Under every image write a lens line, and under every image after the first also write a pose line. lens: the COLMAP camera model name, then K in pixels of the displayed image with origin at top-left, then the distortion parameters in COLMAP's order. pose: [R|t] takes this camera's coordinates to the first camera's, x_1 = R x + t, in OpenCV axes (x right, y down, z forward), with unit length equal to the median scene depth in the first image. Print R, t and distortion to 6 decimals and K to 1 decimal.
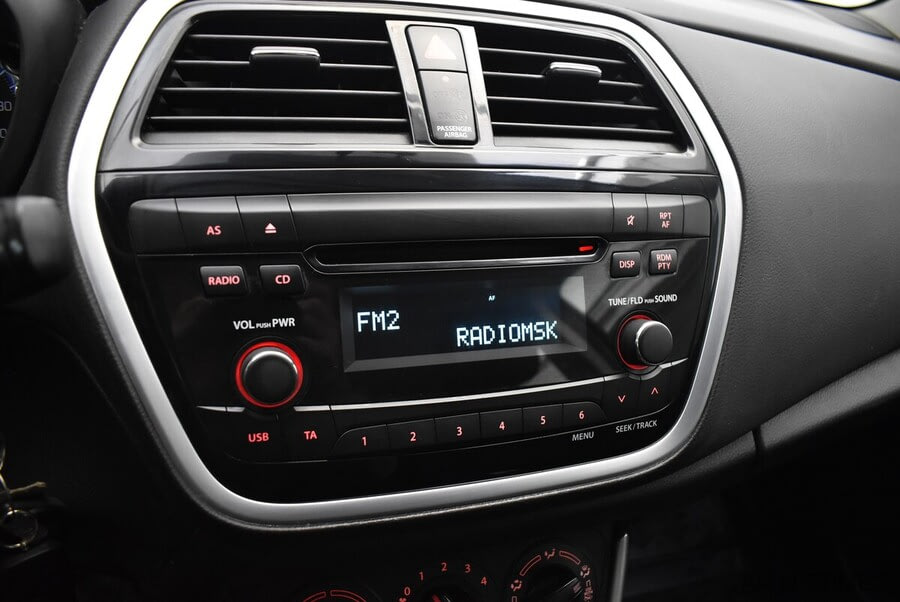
lens RADIAL K [[694.2, 0, 450.0], [0, 694.2, 301.0], [0, 0, 1]] dist [-0.097321, 0.002465]
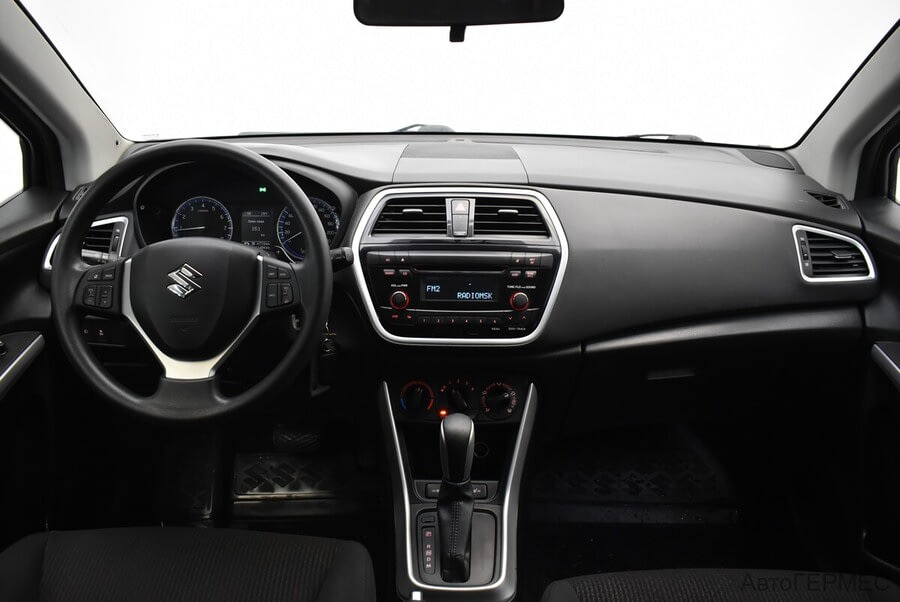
lens RADIAL K [[694.2, 0, 450.0], [0, 694.2, 301.0], [0, 0, 1]] dist [-0.097321, 0.002465]
pose [[0.942273, 0.024505, -0.333949, 1.069945], [-0.067316, 0.990820, -0.117233, 0.464925], [0.328011, 0.132946, 0.935272, -2.058653]]
